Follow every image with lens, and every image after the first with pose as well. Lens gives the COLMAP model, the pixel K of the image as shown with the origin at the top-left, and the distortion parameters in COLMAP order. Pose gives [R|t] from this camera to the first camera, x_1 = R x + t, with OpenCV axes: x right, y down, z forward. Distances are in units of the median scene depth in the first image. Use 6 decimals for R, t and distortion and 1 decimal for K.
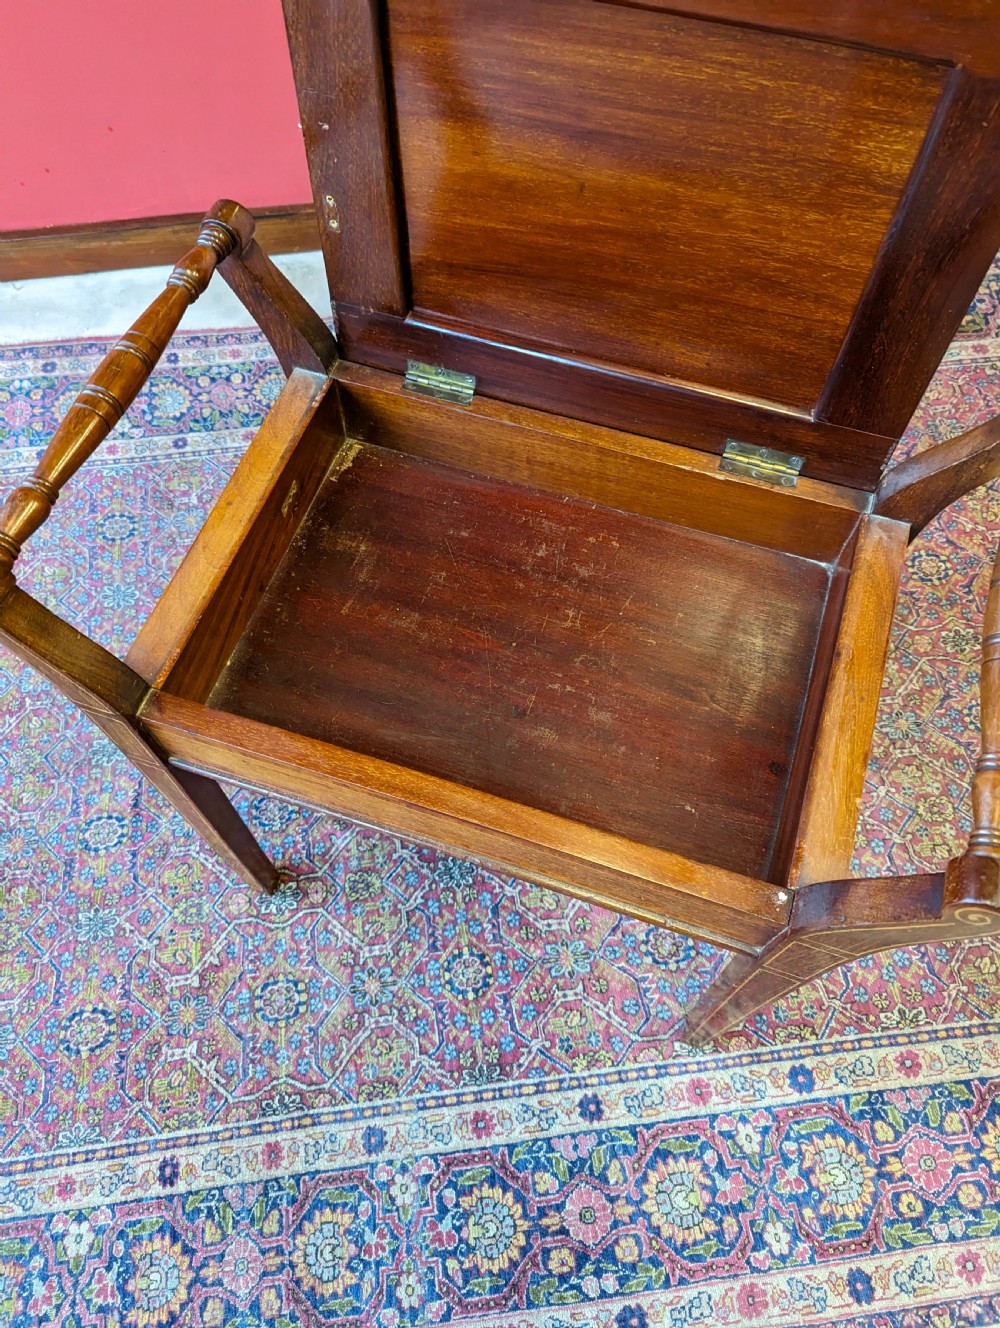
lens RADIAL K [[943.4, 0, 510.9], [0, 943.4, 665.3], [0, 0, 1]] dist [0.045994, -0.038771]
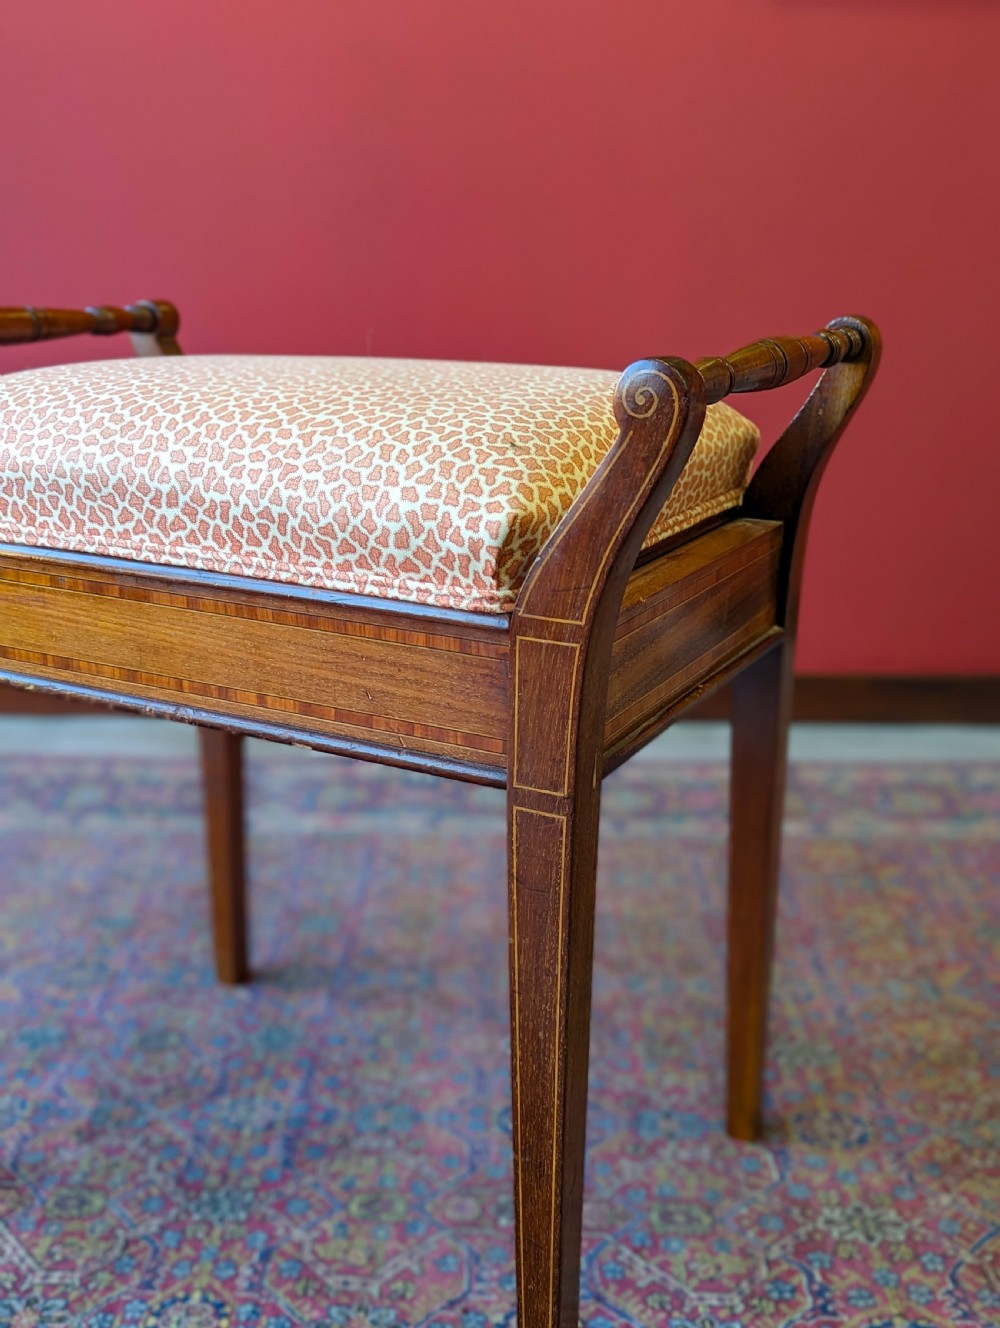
lens RADIAL K [[1409.7, 0, 486.0], [0, 1409.7, 657.6], [0, 0, 1]] dist [0.032570, 0.000000]
pose [[0.985155, 0.058310, -0.161461, 0.268201], [-0.155695, 0.699673, -0.697293, 0.659825], [0.072310, 0.712080, 0.698365, 0.124406]]
